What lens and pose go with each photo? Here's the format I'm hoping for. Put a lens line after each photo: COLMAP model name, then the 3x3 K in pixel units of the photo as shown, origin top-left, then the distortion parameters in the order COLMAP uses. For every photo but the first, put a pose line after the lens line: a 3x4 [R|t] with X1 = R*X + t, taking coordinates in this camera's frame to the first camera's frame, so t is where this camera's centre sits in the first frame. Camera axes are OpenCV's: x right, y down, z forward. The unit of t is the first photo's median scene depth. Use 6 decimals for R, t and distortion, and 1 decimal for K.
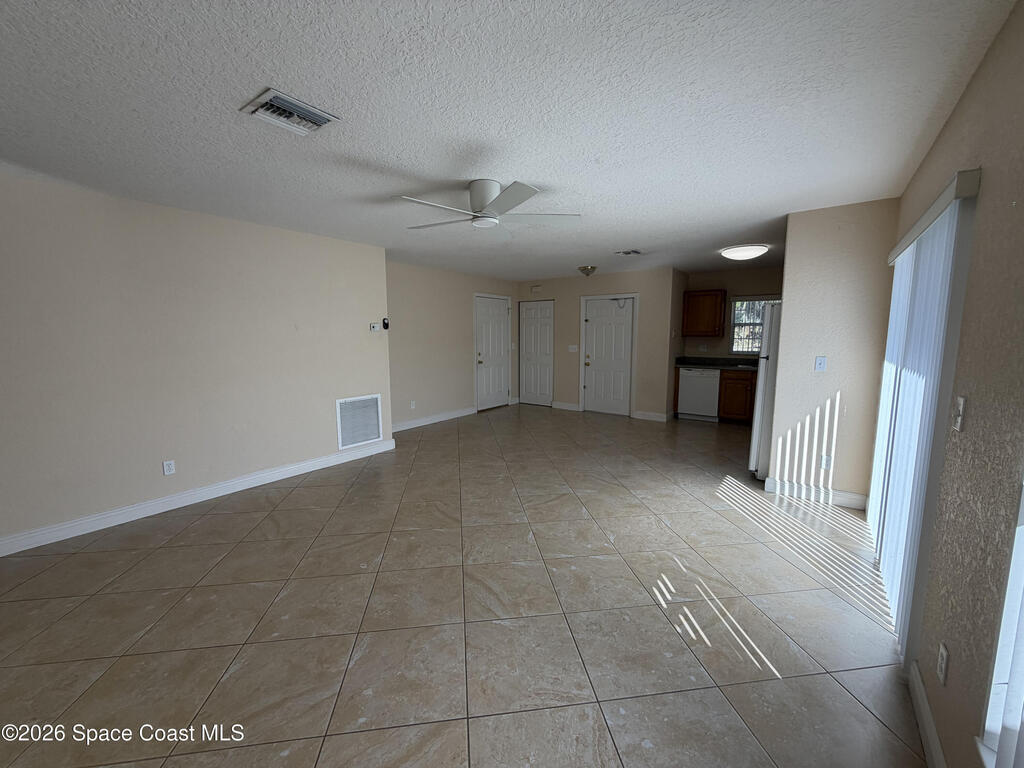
lens RADIAL K [[408.5, 0, 512.7], [0, 408.5, 381.2], [0, 0, 1]] dist [0.001643, -0.000385]
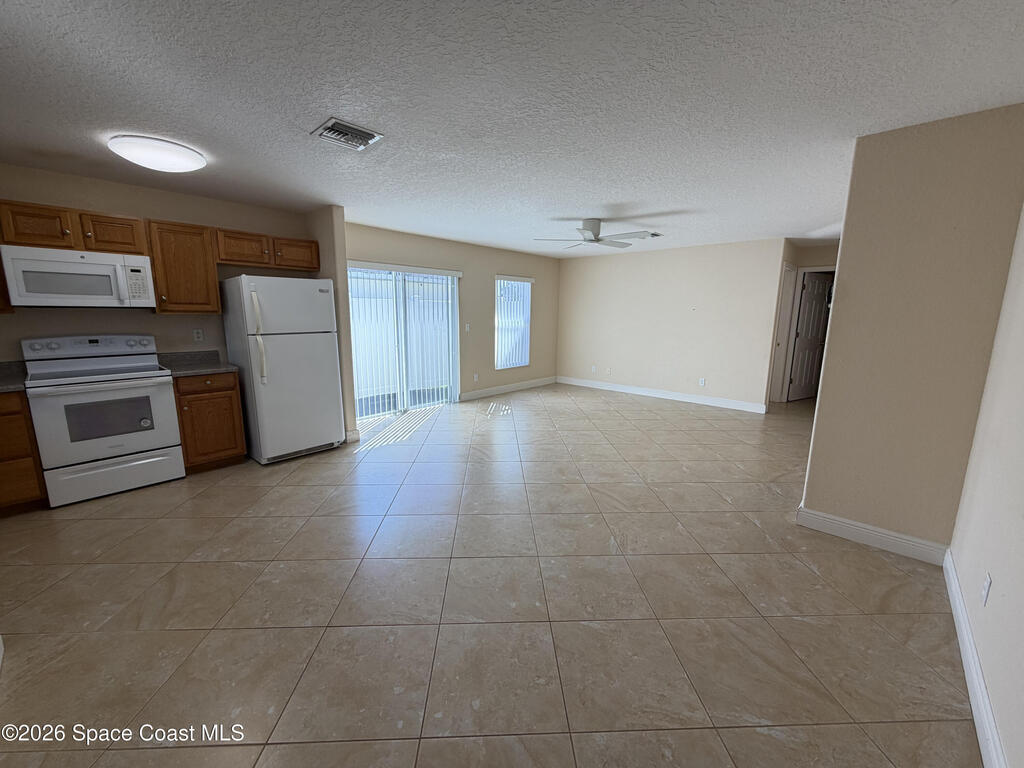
lens RADIAL K [[408.5, 0, 509.0], [0, 408.5, 383.4], [0, 0, 1]] dist [0.001643, -0.000385]
pose [[-0.994740, -0.025989, 0.099080, 0.048349], [0.003868, 0.957058, 0.289872, -0.183765], [-0.102358, 0.288730, -0.951923, 1.570972]]
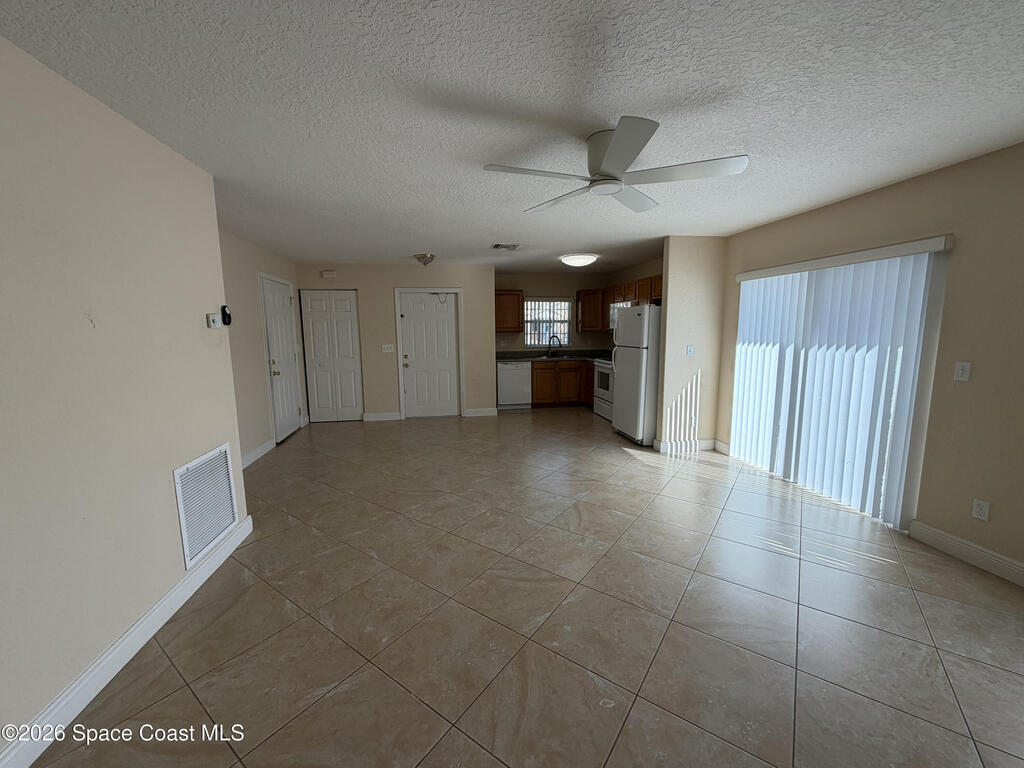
lens RADIAL K [[408.5, 0, 512.6], [0, 408.5, 378.3], [0, 0, 1]] dist [0.001643, -0.000385]
pose [[0.689313, -0.092958, 0.718475, -0.448114], [0.093607, 0.994849, 0.038909, -0.040371], [-0.718391, 0.040434, 0.694464, 0.337703]]
